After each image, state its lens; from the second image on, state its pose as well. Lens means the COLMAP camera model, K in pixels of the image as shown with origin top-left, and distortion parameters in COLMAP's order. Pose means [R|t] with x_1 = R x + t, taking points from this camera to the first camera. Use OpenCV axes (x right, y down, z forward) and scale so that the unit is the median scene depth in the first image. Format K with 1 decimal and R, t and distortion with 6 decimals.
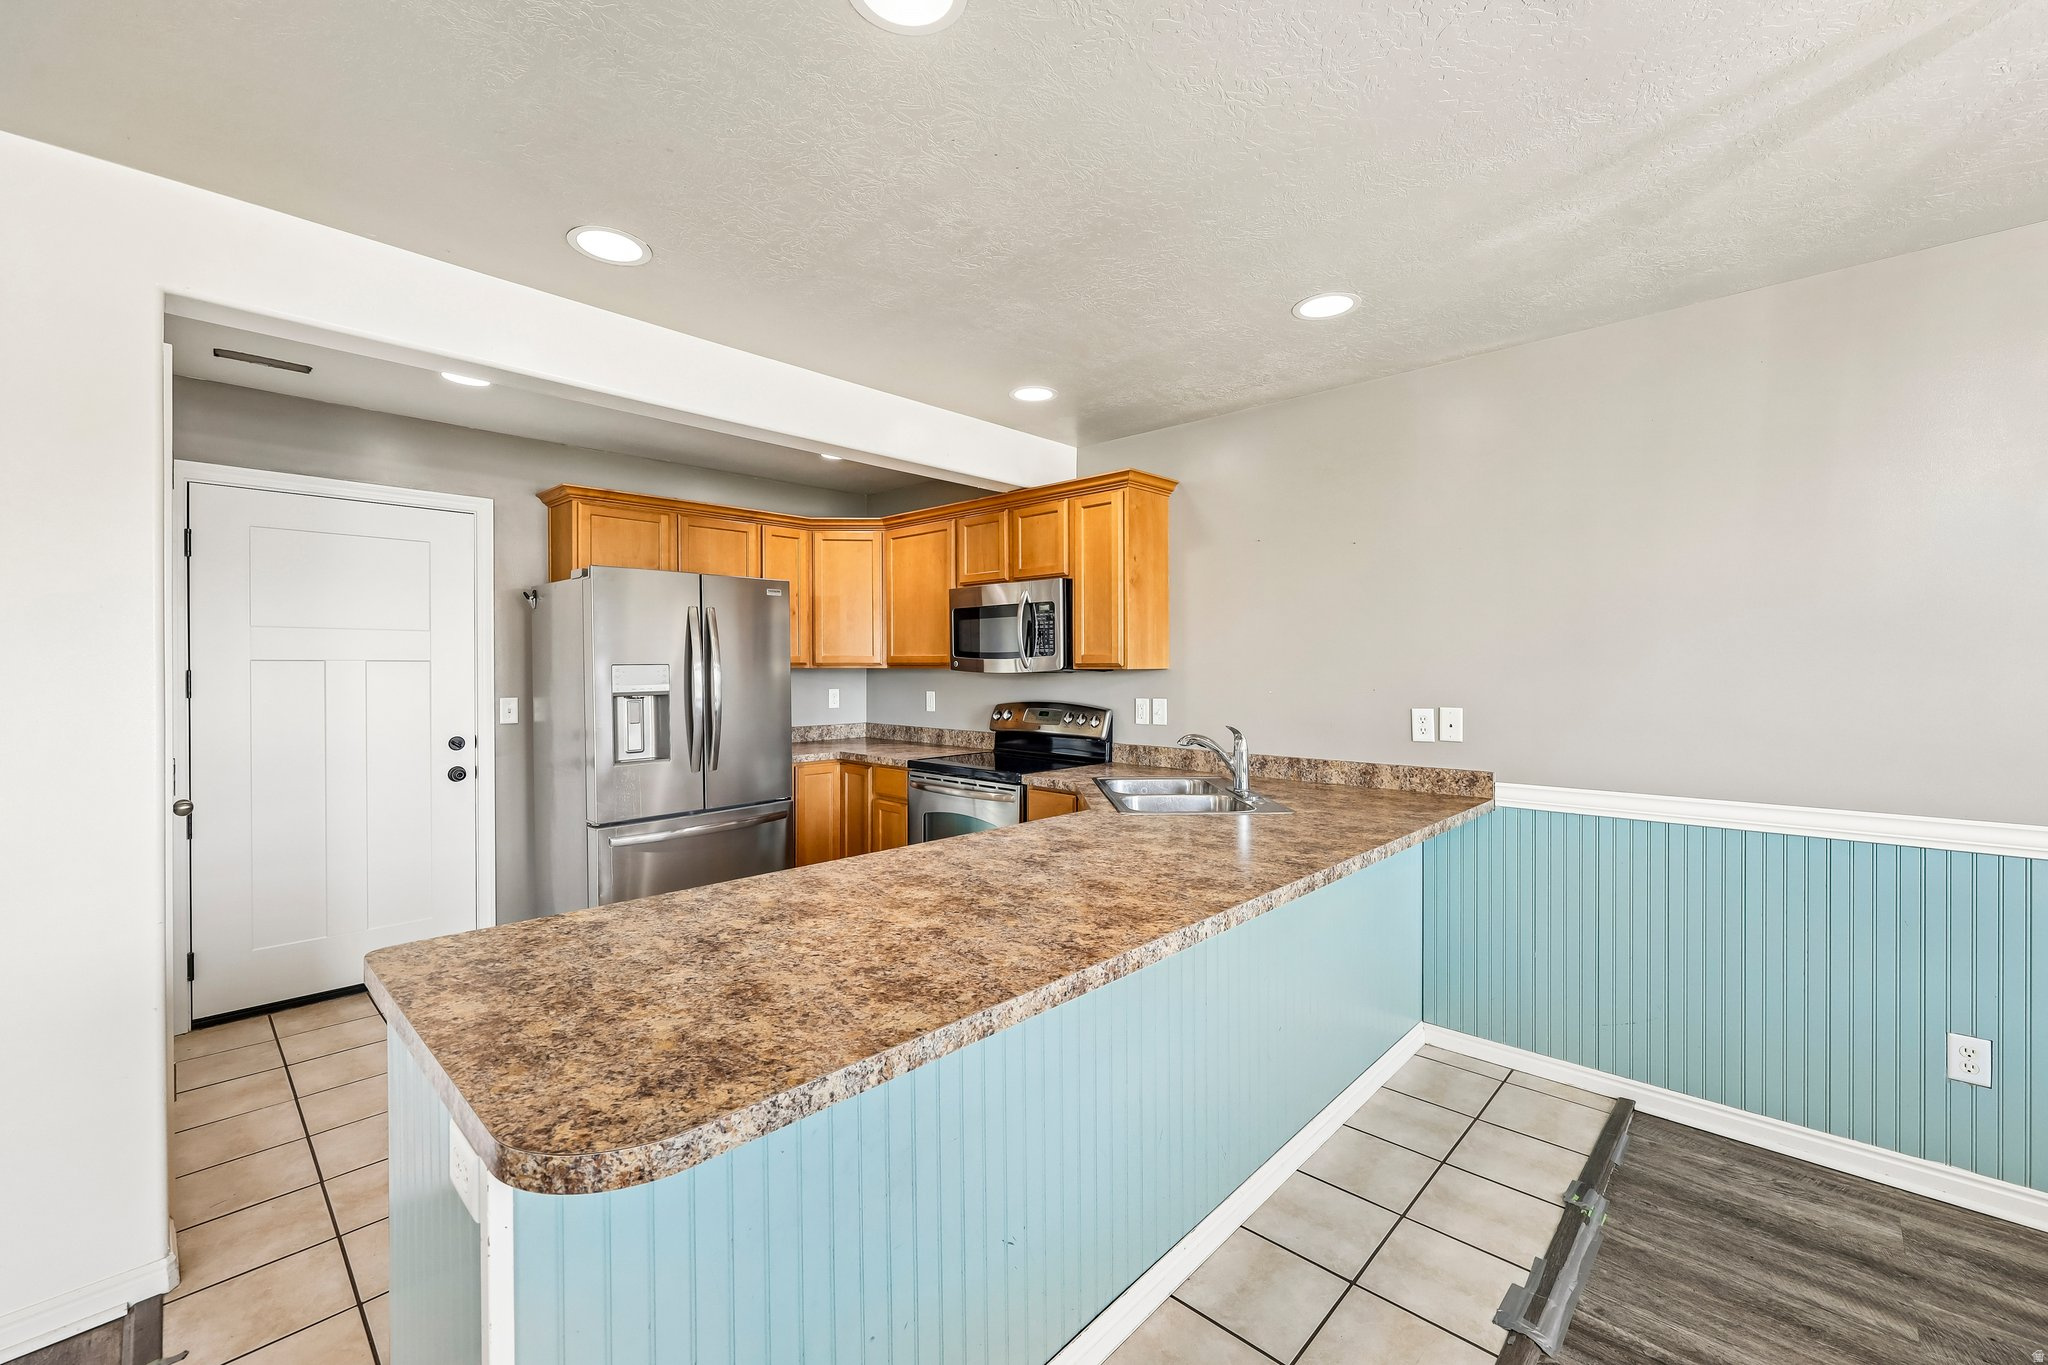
lens RADIAL K [[845.7, 0, 1013.4], [0, 845.7, 676.1], [0, 0, 1]] dist [0.008926, -0.000086]
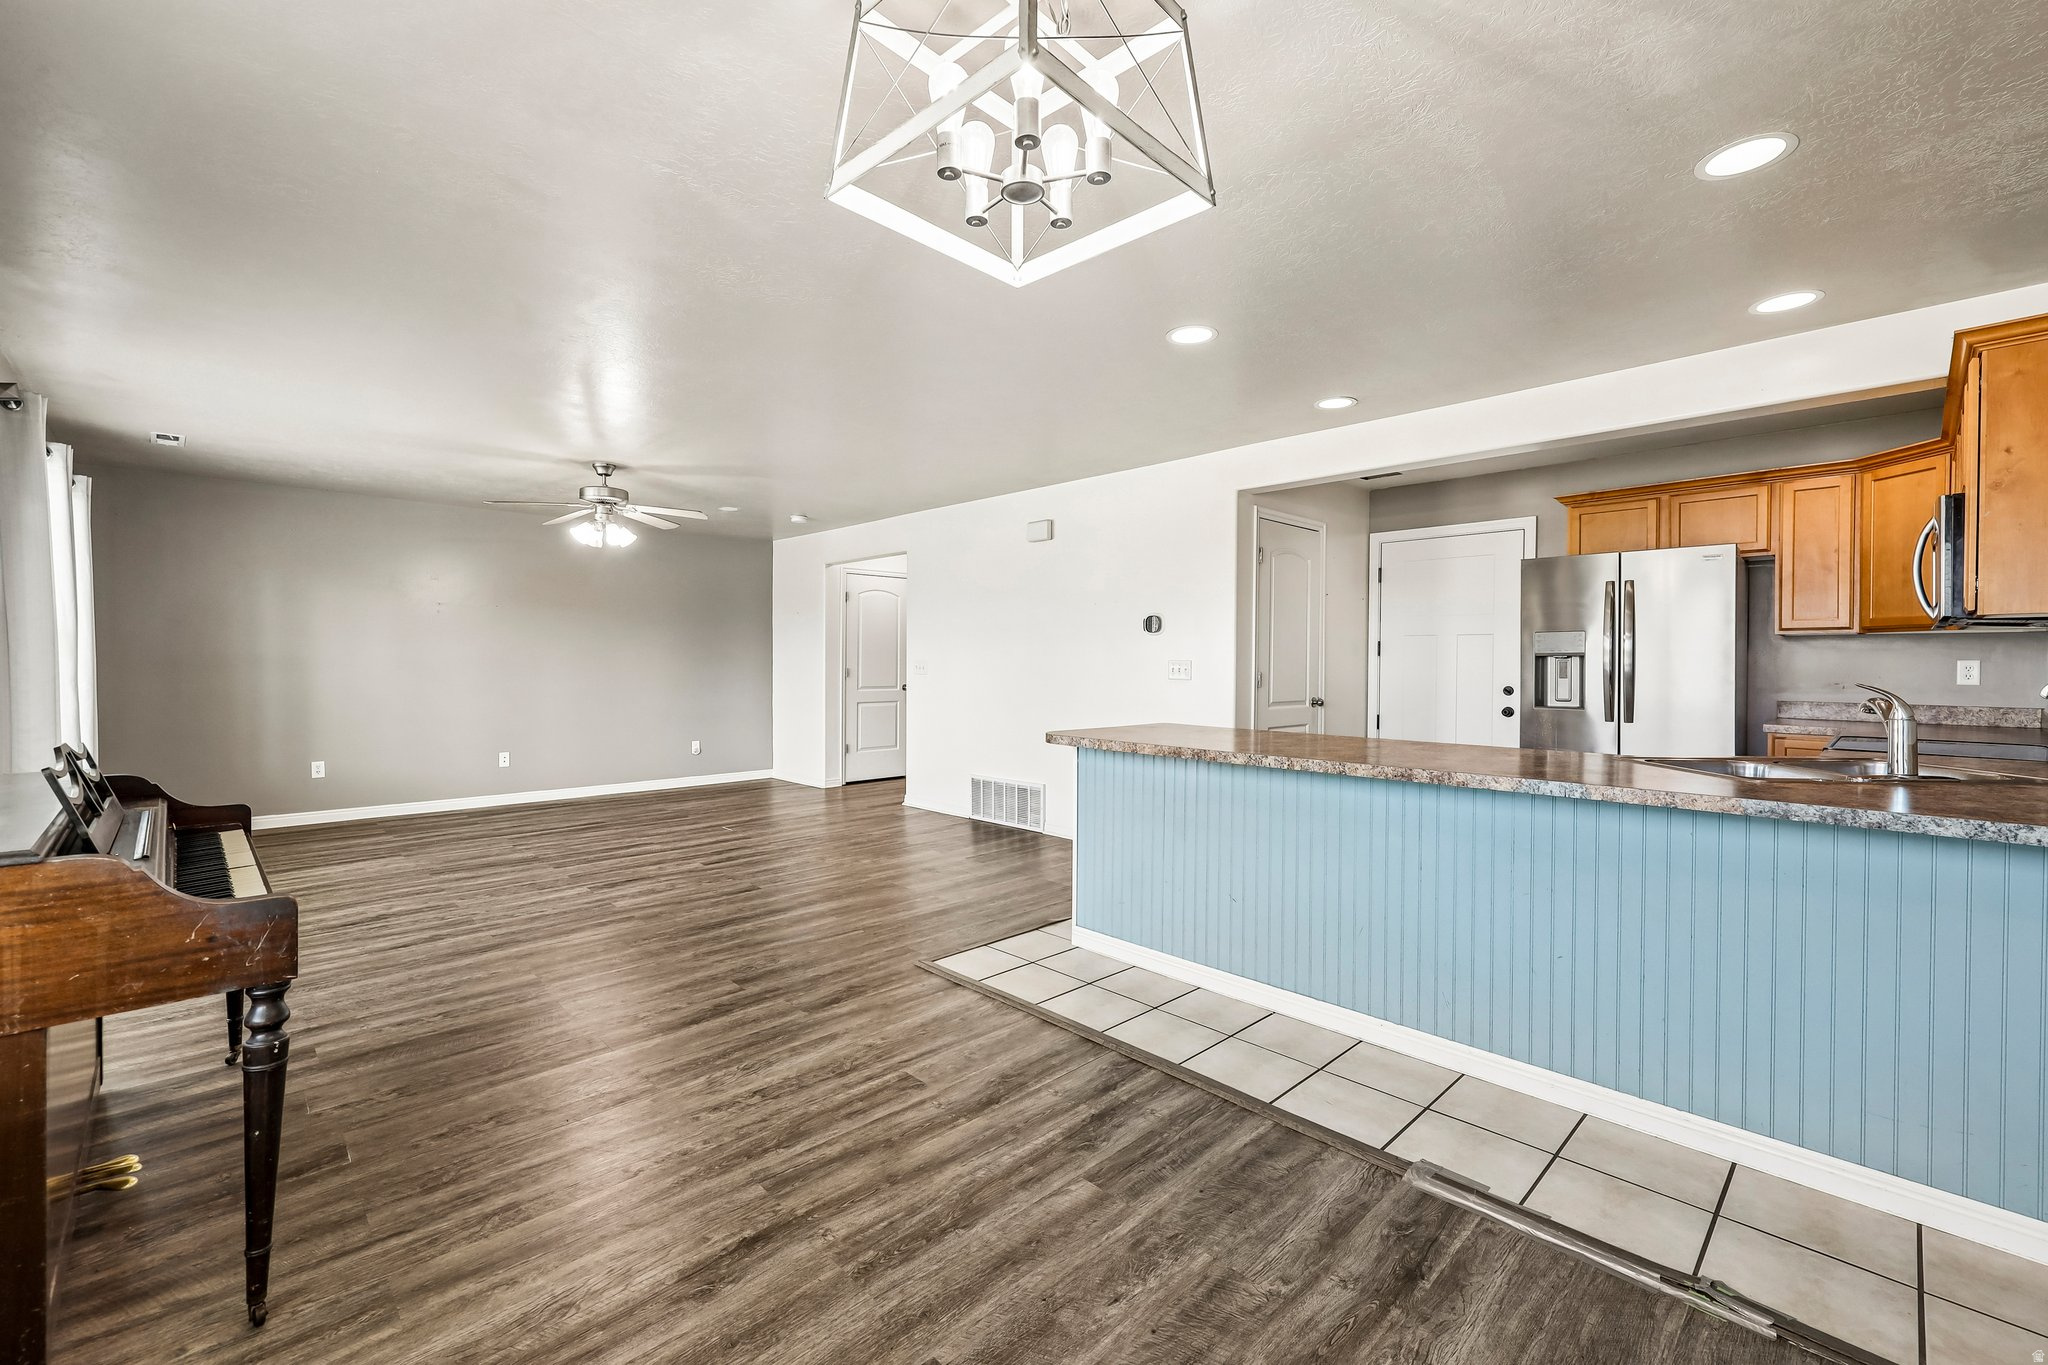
lens RADIAL K [[847.6, 0, 1034.2], [0, 847.6, 670.7], [0, 0, 1]] dist [-0.005948, -0.000083]
pose [[-0.024033, 0.011764, -0.999642, 0.800232], [-0.016478, 0.999790, 0.012162, 0.040715], [0.999575, 0.016764, -0.023834, 0.228495]]
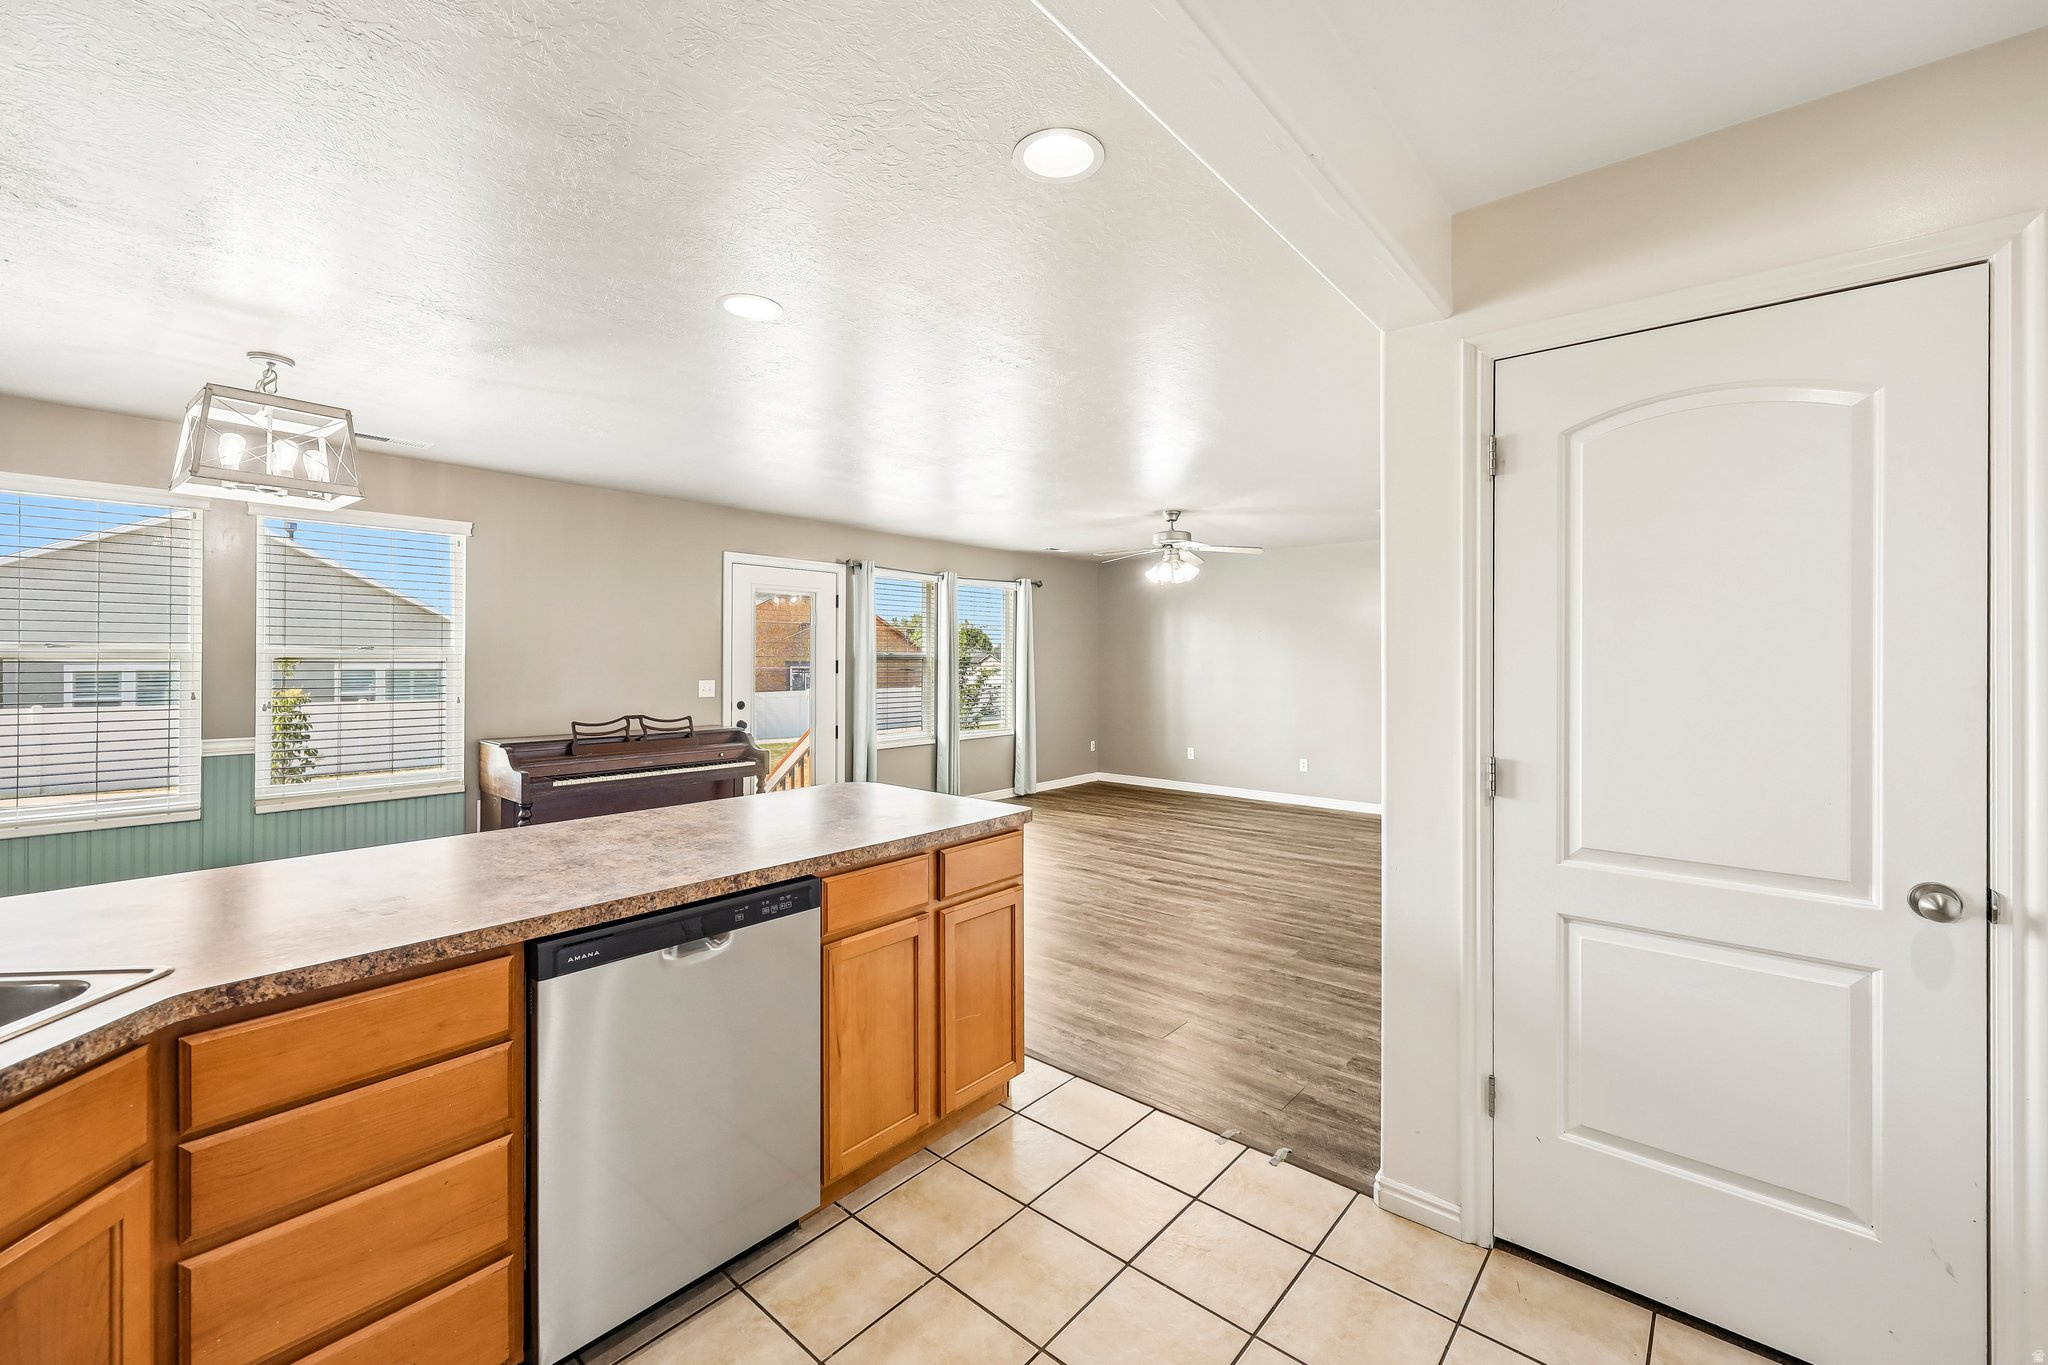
lens RADIAL K [[832.5, 0, 1027.7], [0, 832.5, 653.4], [0, 0, 1]] dist [0.000962, 0.000179]
pose [[-0.998358, 0.000039, -0.057287, -0.225734], [-0.000343, 0.999978, 0.006674, -0.012761], [0.057286, 0.006682, -0.998335, 1.043060]]
